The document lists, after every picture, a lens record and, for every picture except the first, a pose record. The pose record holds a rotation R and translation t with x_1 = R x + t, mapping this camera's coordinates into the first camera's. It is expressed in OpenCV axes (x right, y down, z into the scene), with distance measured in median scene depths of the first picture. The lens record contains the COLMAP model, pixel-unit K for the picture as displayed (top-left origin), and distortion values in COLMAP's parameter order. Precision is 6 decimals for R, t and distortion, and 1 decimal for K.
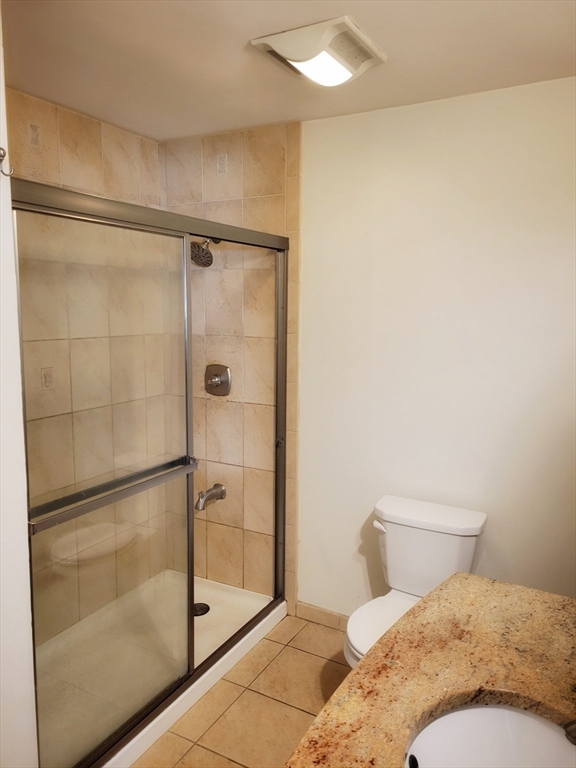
lens RADIAL K [[571.9, 0, 287.9], [0, 571.9, 383.8], [0, 0, 1]] dist [0.035011, -0.006640]
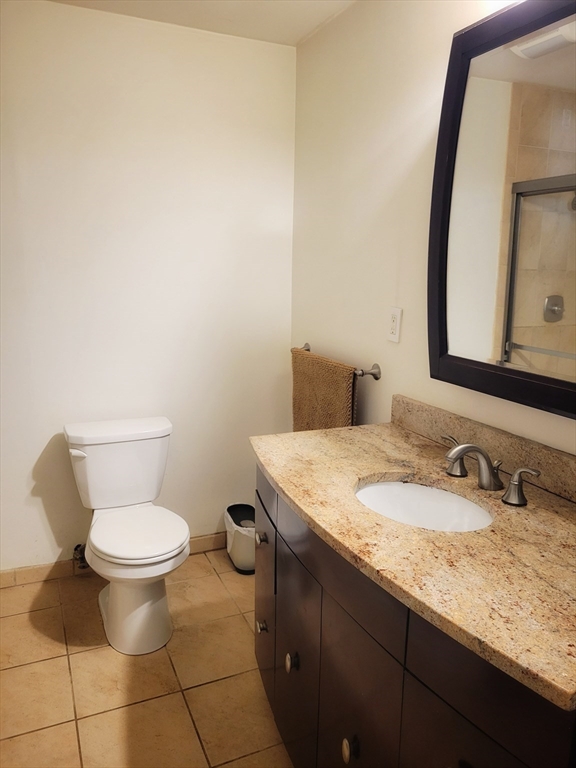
lens RADIAL K [[571.9, 0, 287.6], [0, 571.9, 383.8], [0, 0, 1]] dist [0.035011, -0.006640]
pose [[0.598781, -0.152245, 0.786310, -0.523045], [0.090001, 0.988339, 0.122825, 0.058404], [-0.795840, -0.002776, 0.605500, 0.161456]]
